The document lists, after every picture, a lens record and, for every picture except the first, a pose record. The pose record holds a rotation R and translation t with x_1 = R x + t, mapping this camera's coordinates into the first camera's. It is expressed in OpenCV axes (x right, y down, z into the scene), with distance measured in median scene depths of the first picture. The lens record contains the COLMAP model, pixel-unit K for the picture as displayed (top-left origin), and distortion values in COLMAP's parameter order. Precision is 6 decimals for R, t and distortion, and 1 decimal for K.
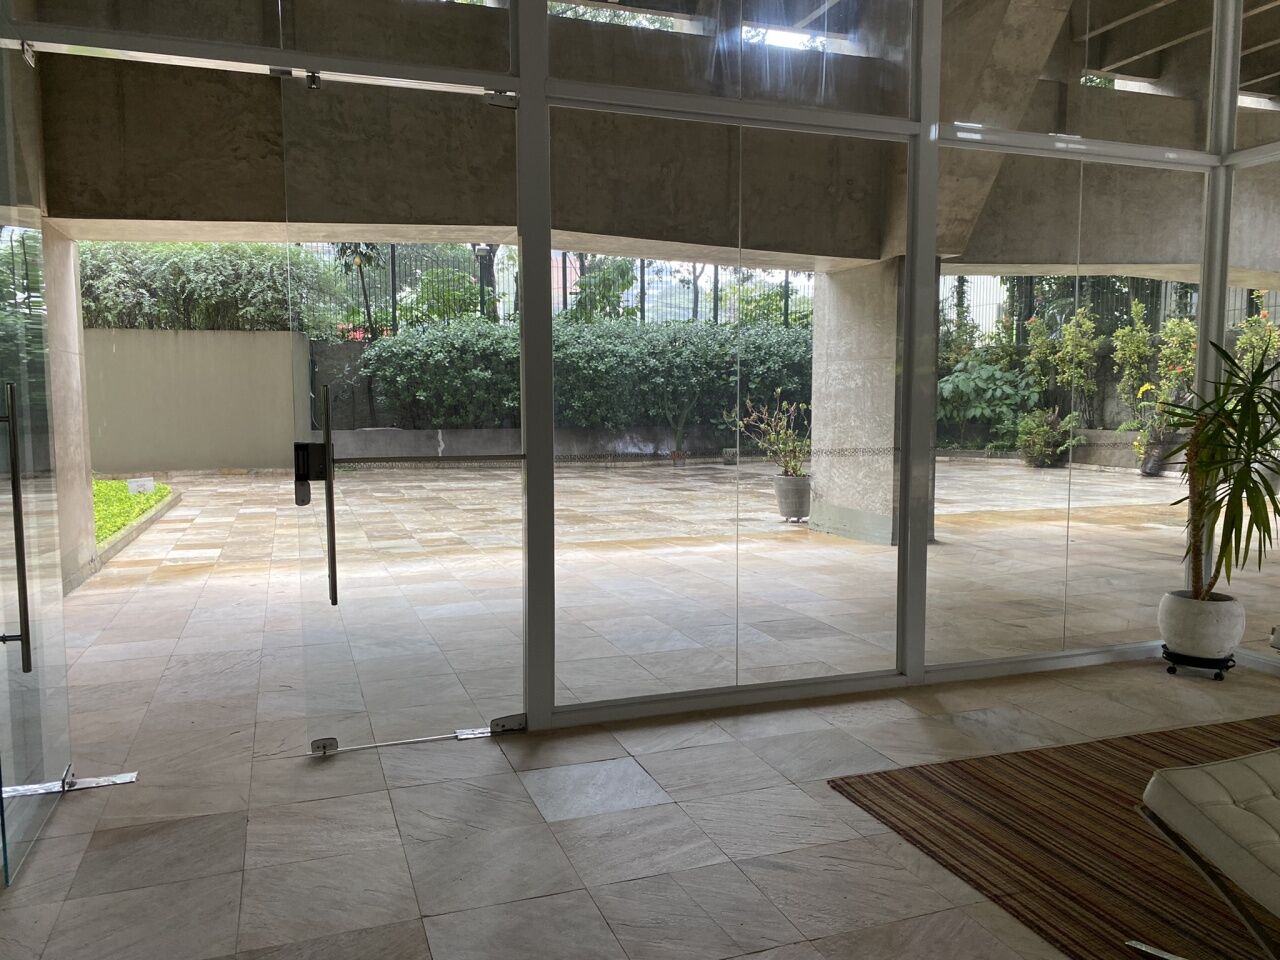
lens RADIAL K [[985.6, 0, 645.7], [0, 985.6, 493.7], [0, 0, 1]] dist [0.010847, -0.003424]
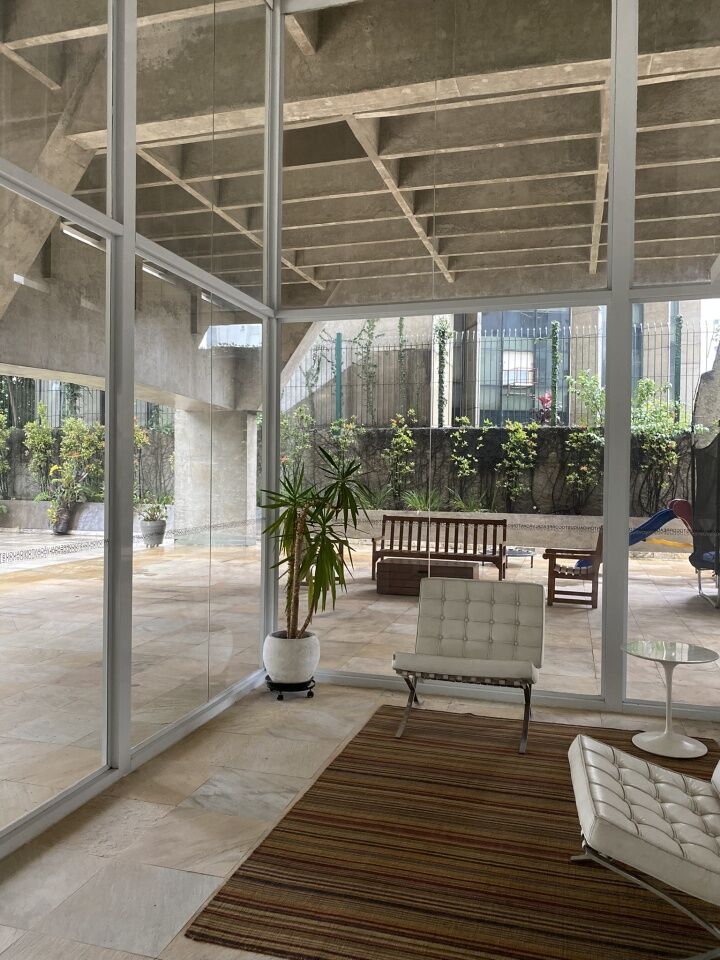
lens RADIAL K [[739.2, 0, 347.7], [0, 739.2, 480.3], [0, 0, 1]] dist [0.010847, -0.003424]
pose [[0.592554, 0.000005, 0.805531, -0.196612], [0.067903, 0.996440, -0.049956, -0.050483], [-0.802664, 0.084300, 0.590445, 0.352659]]
